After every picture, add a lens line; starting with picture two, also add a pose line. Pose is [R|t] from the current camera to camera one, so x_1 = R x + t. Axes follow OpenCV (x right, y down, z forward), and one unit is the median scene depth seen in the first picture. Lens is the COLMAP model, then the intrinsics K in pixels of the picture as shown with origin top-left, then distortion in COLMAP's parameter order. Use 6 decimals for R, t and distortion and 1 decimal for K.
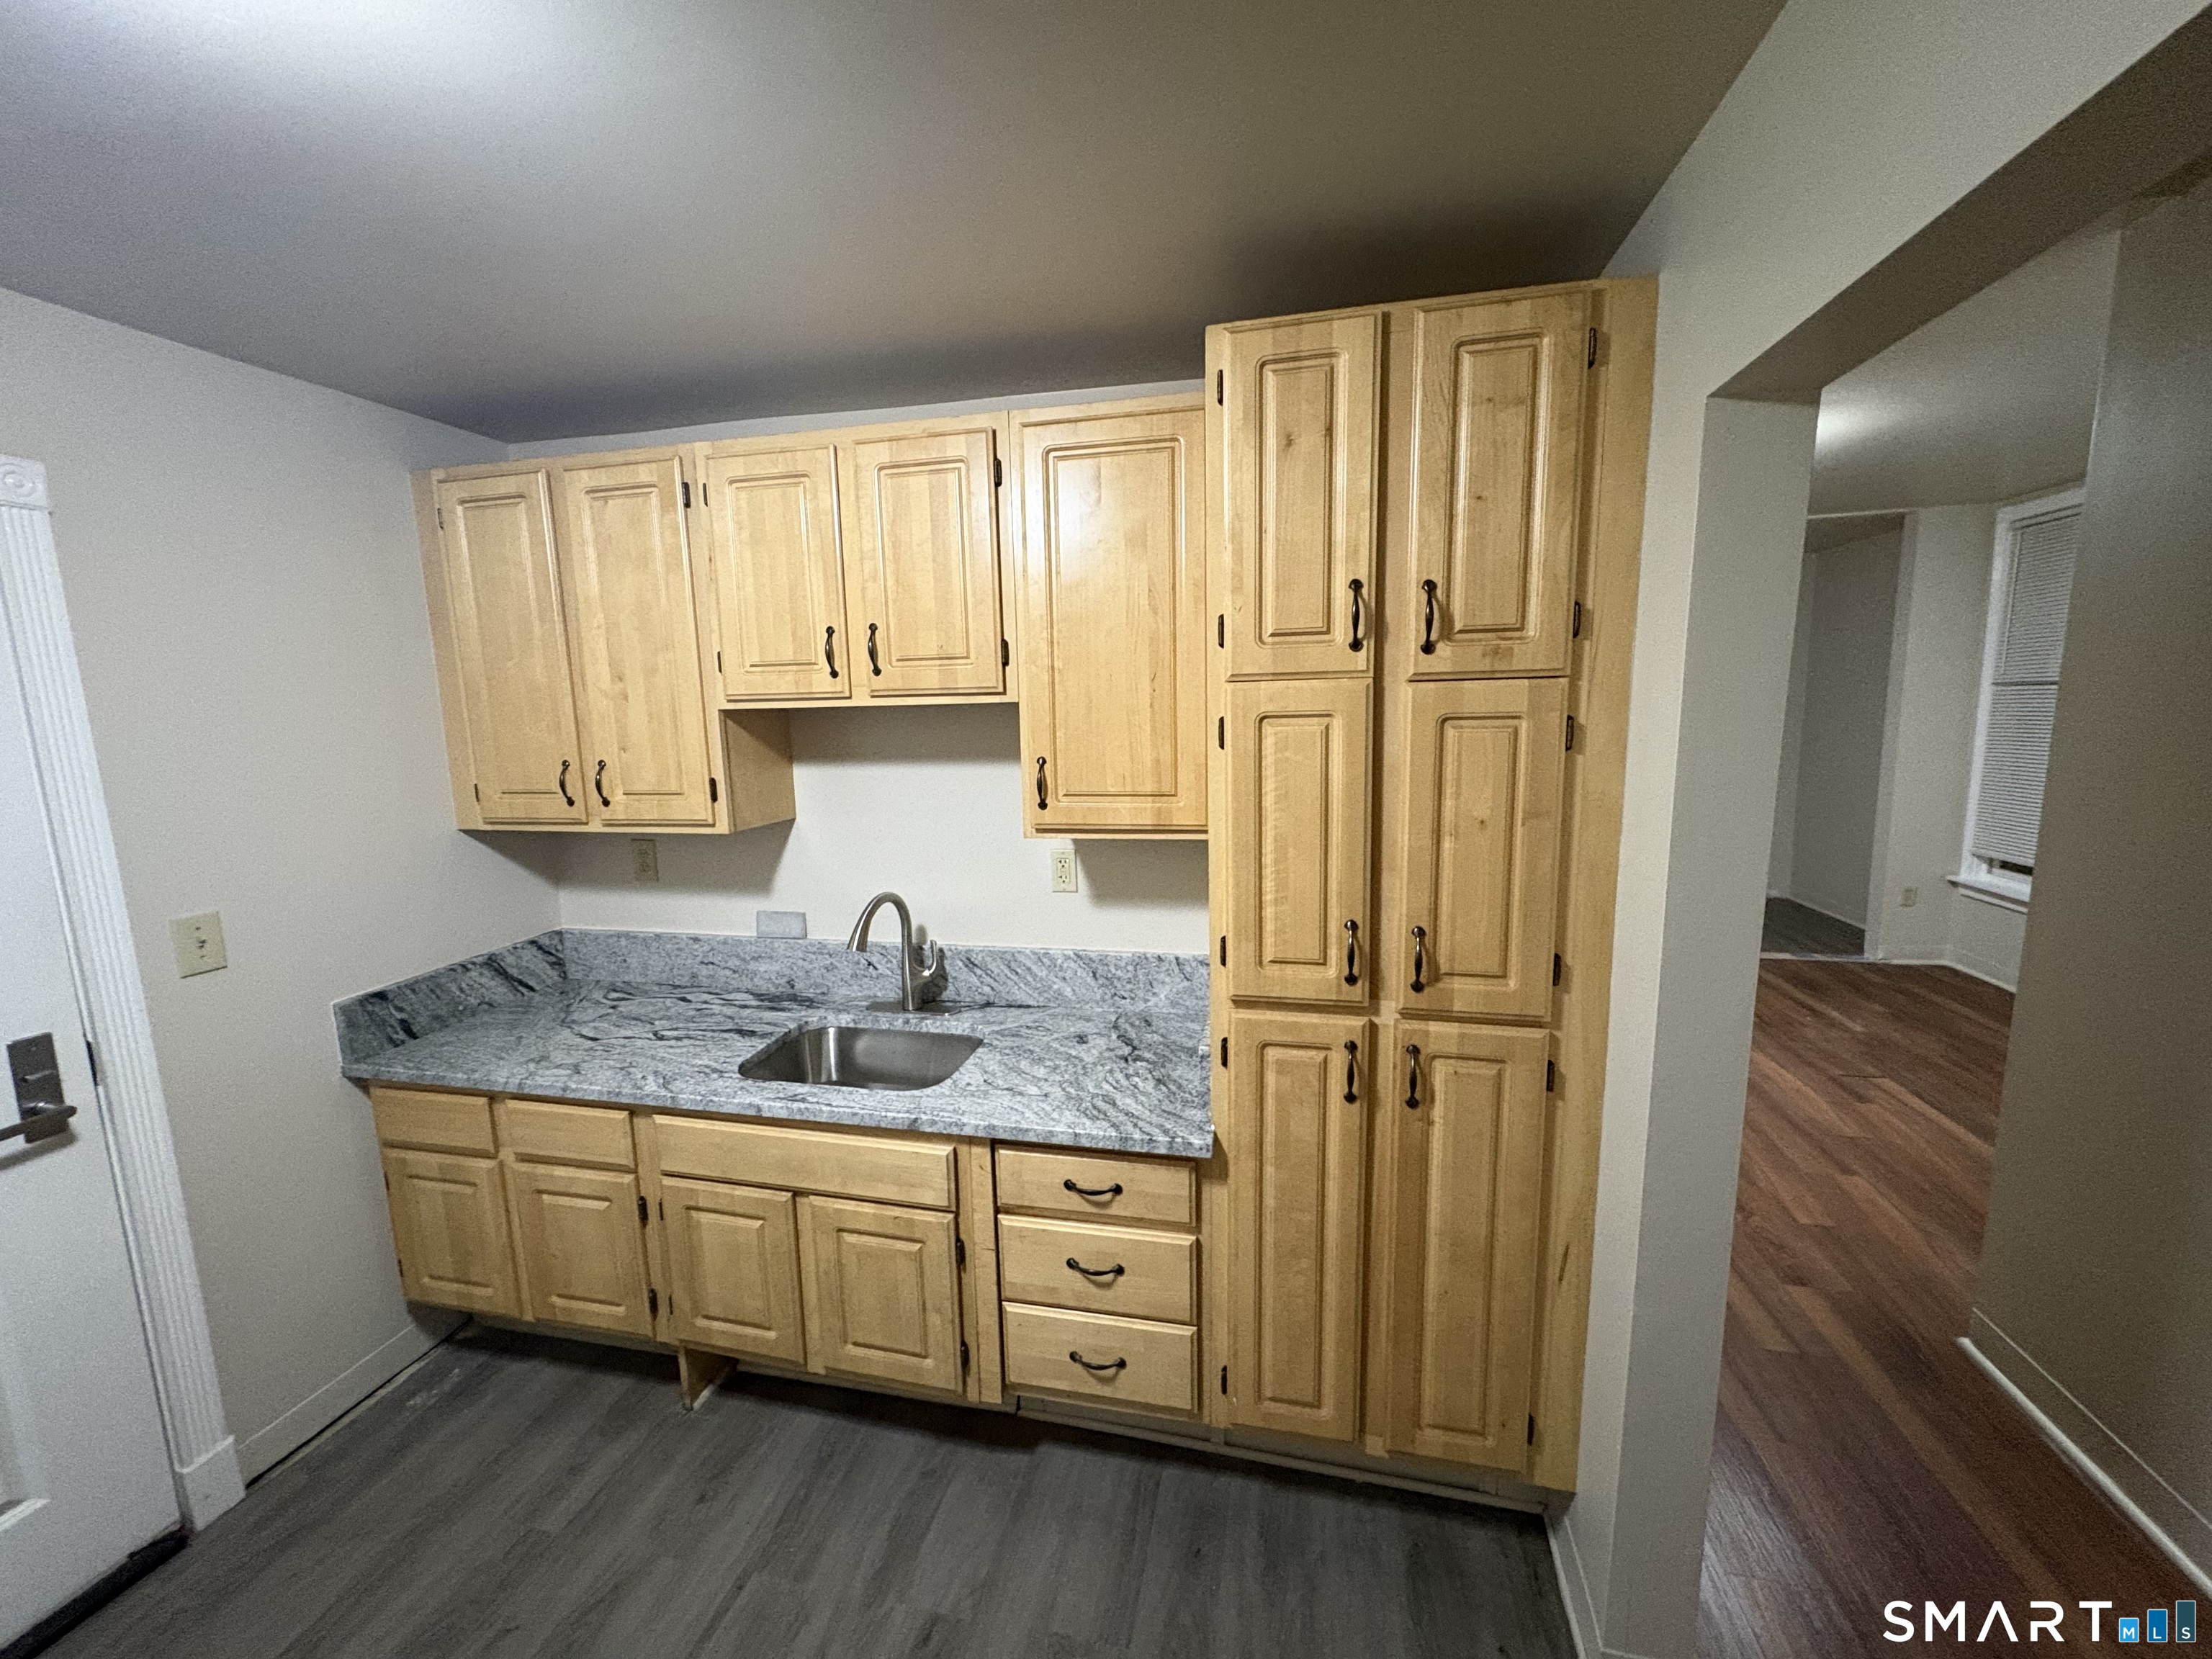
lens RADIAL K [[874.5, 0, 1105.3], [0, 874.5, 834.2], [0, 0, 1]] dist [0.003792, 0.000002]
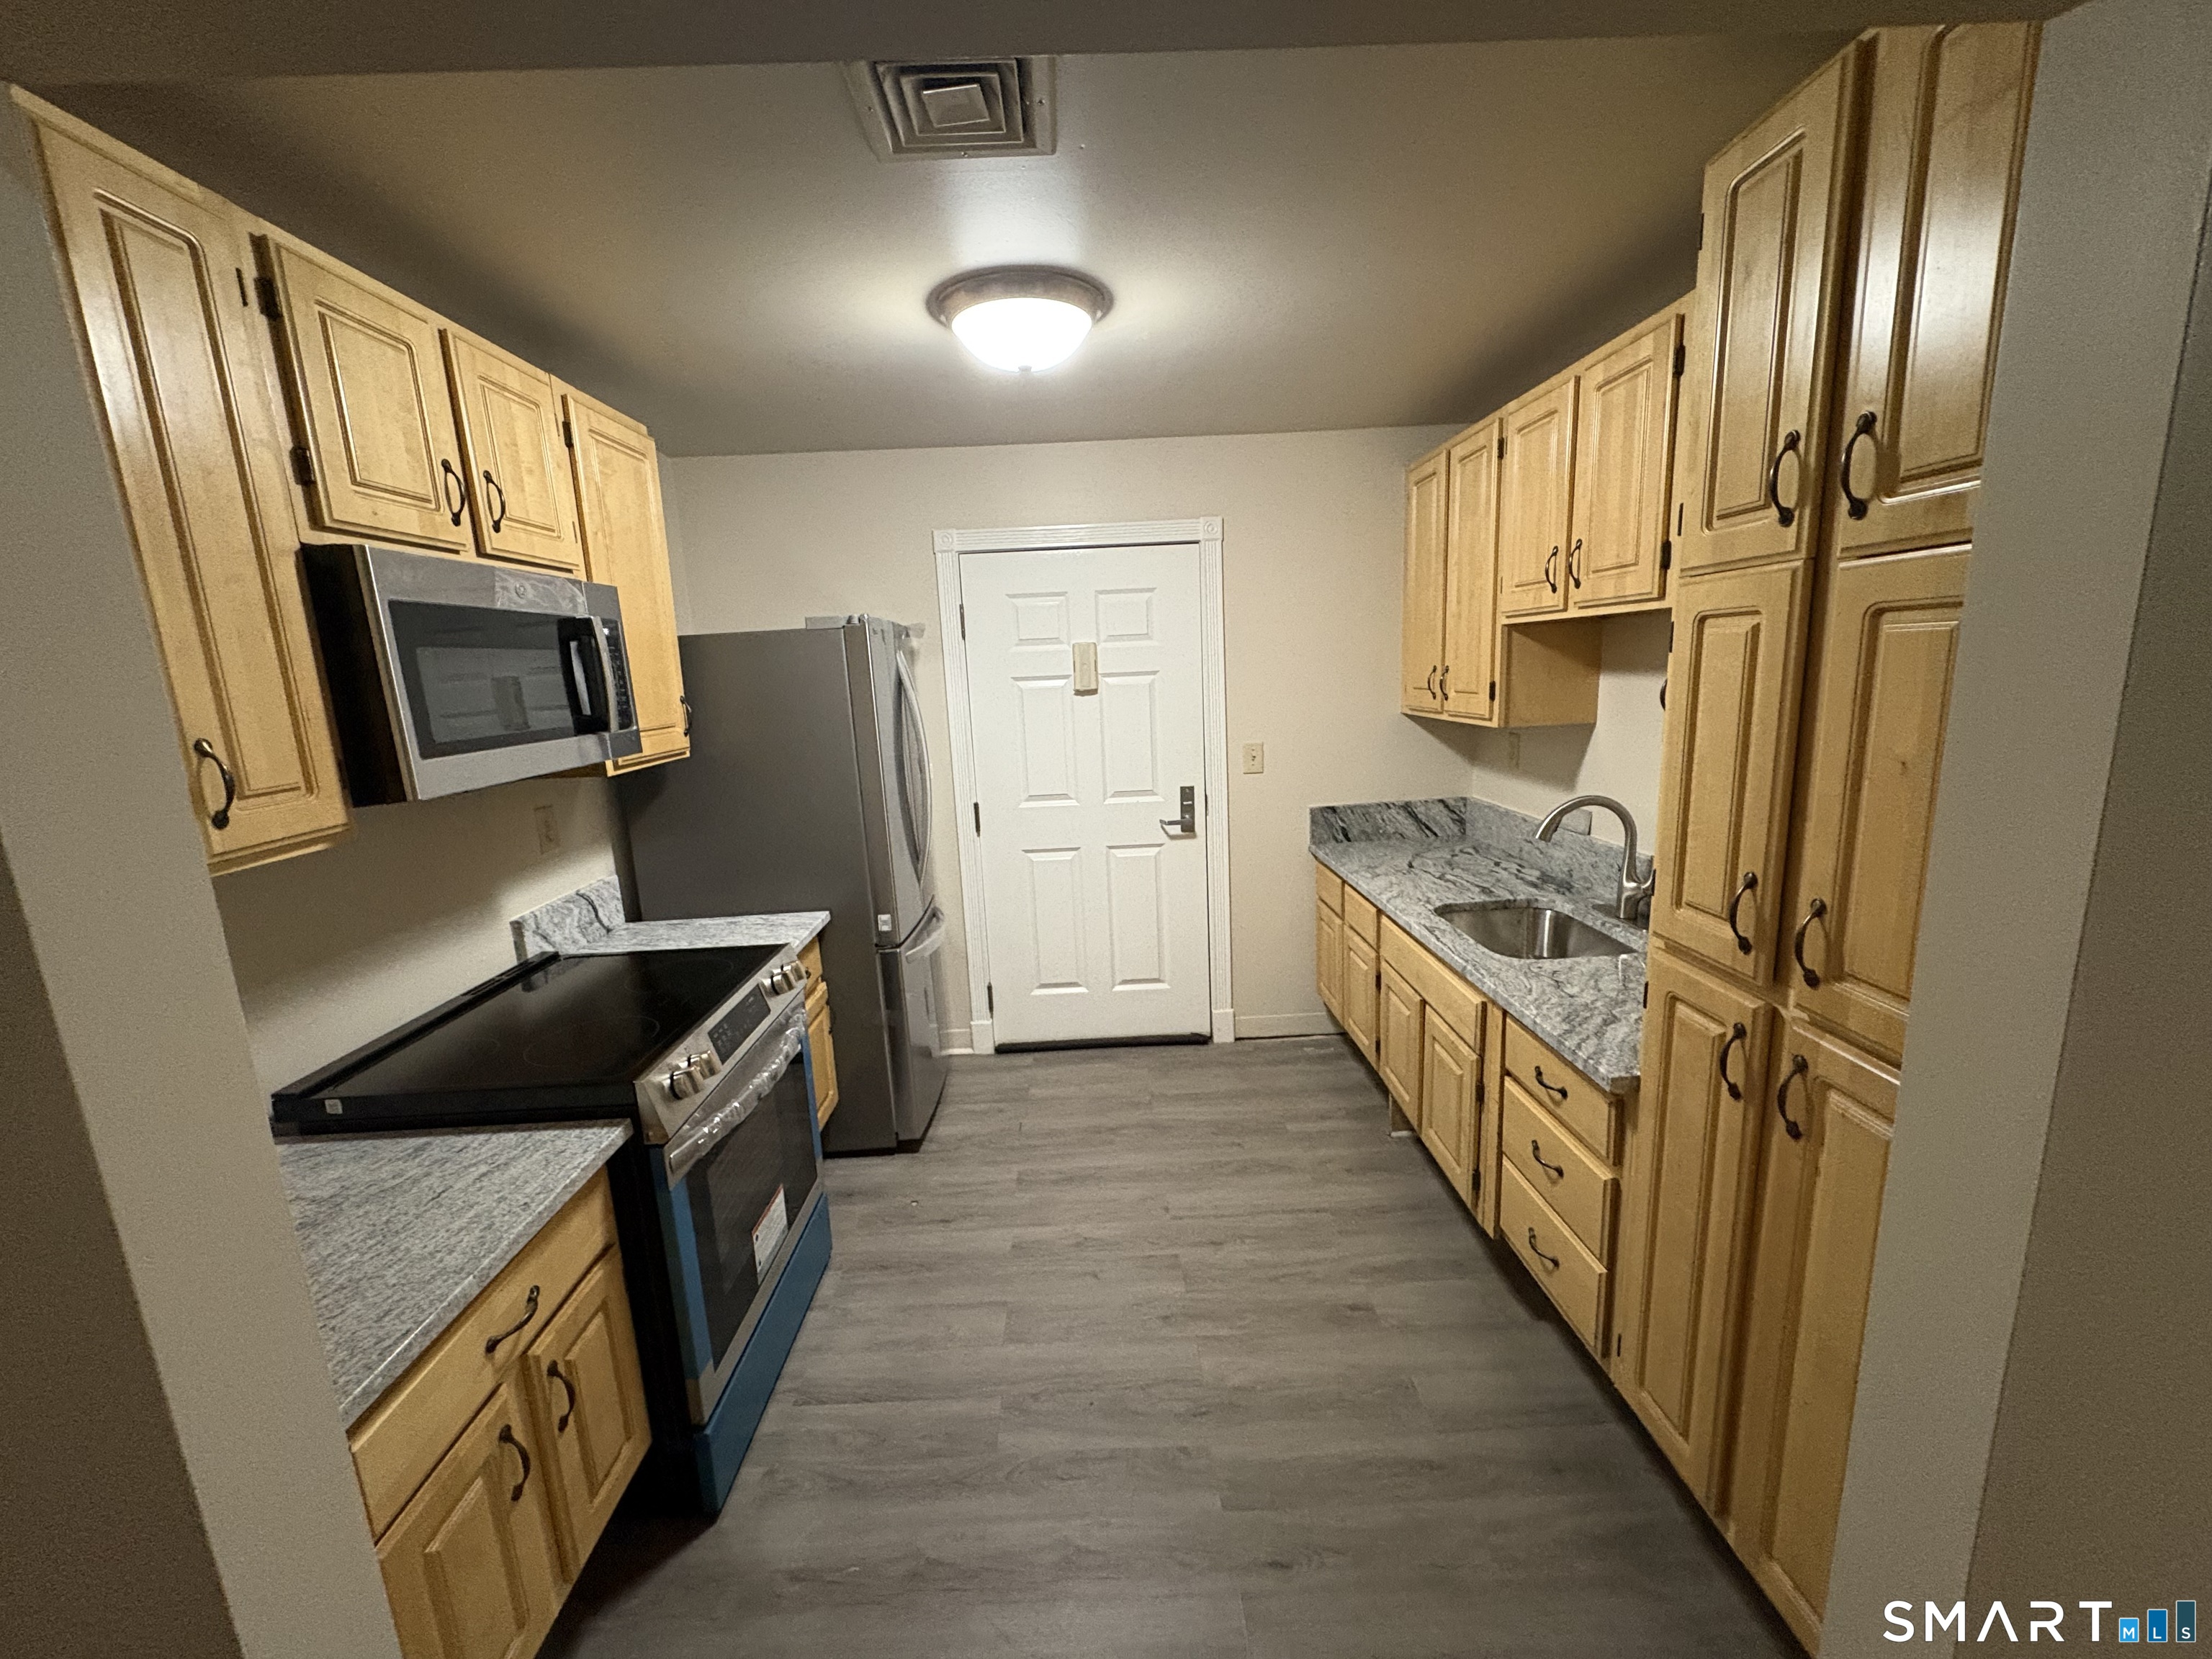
lens RADIAL K [[874.5, 0, 1104.0], [0, 874.5, 829.0], [0, 0, 1]] dist [0.003792, 0.000002]
pose [[0.254888, 0.190467, -0.948027, 0.673043], [-0.107498, 0.979913, 0.167971, -0.008535], [0.960977, 0.059097, 0.270242, 0.162436]]
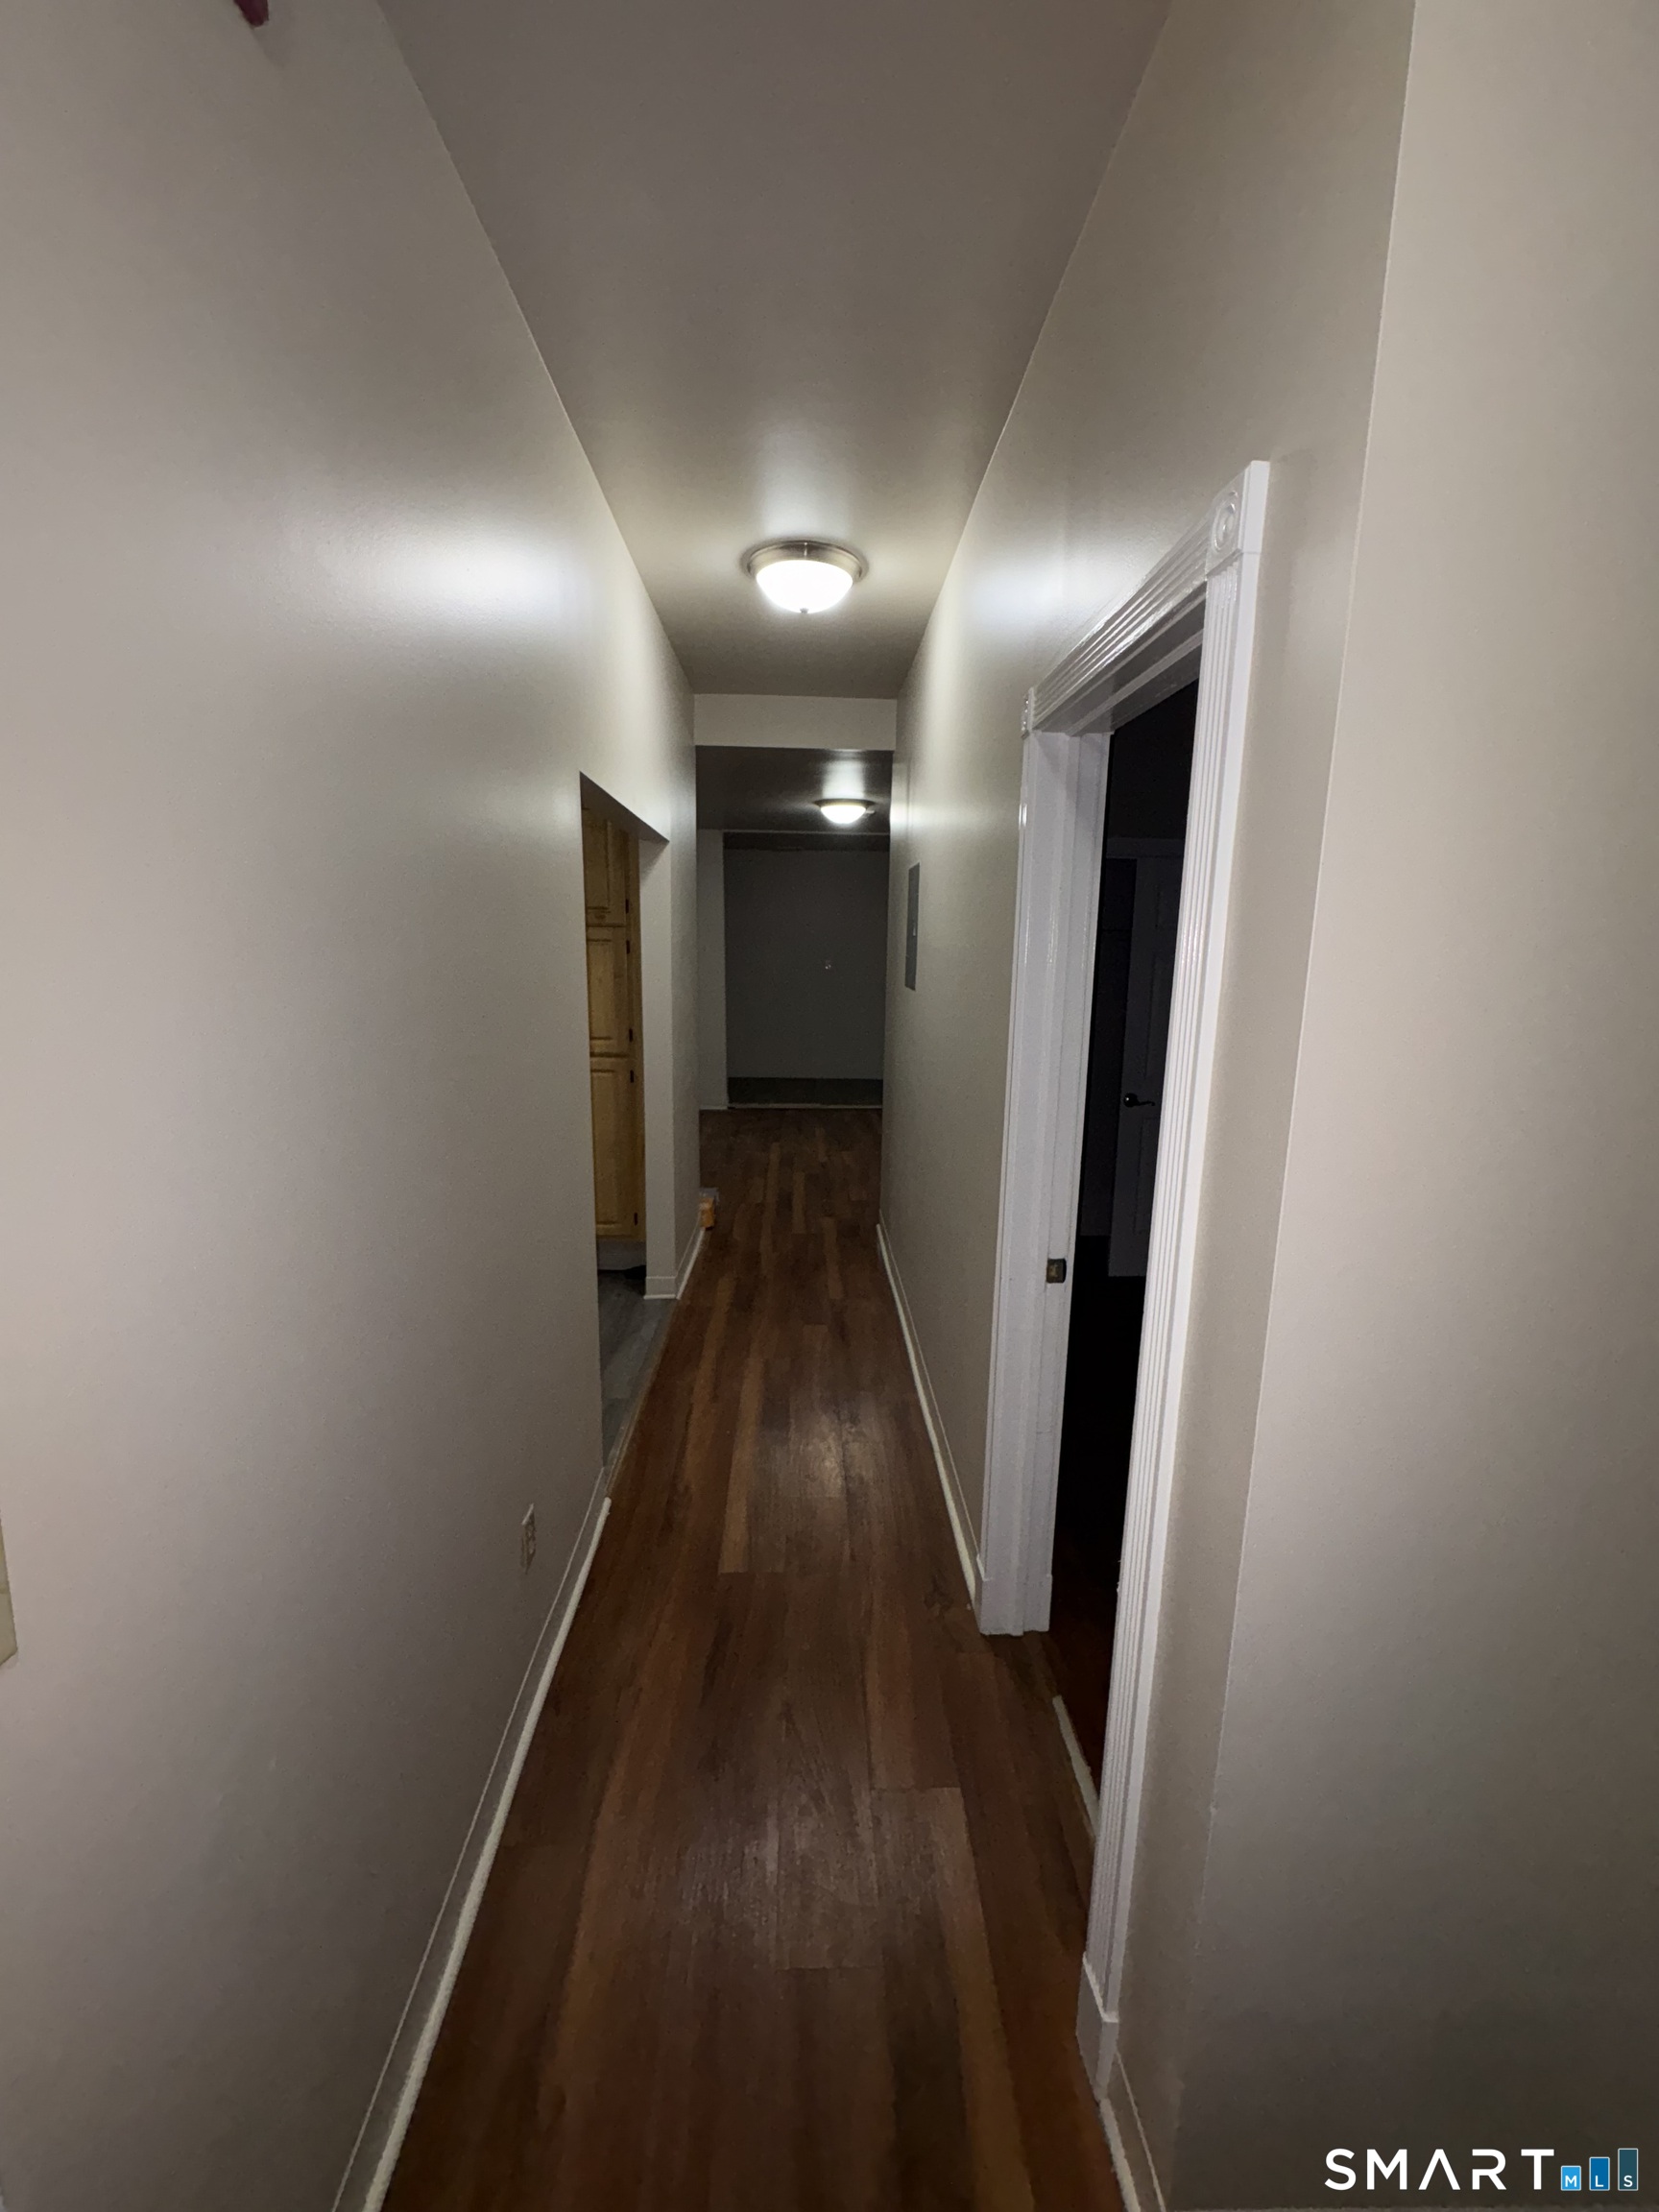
lens RADIAL K [[874.5, 0, 828.7], [0, 874.5, 1104.2], [0, 0, 1]] dist [0.003792, 0.000002]
pose [[0.963497, -0.016718, 0.267197, 0.279674], [0.006640, 0.999234, 0.038575, 0.197046], [-0.267637, -0.035392, 0.962870, -1.318876]]
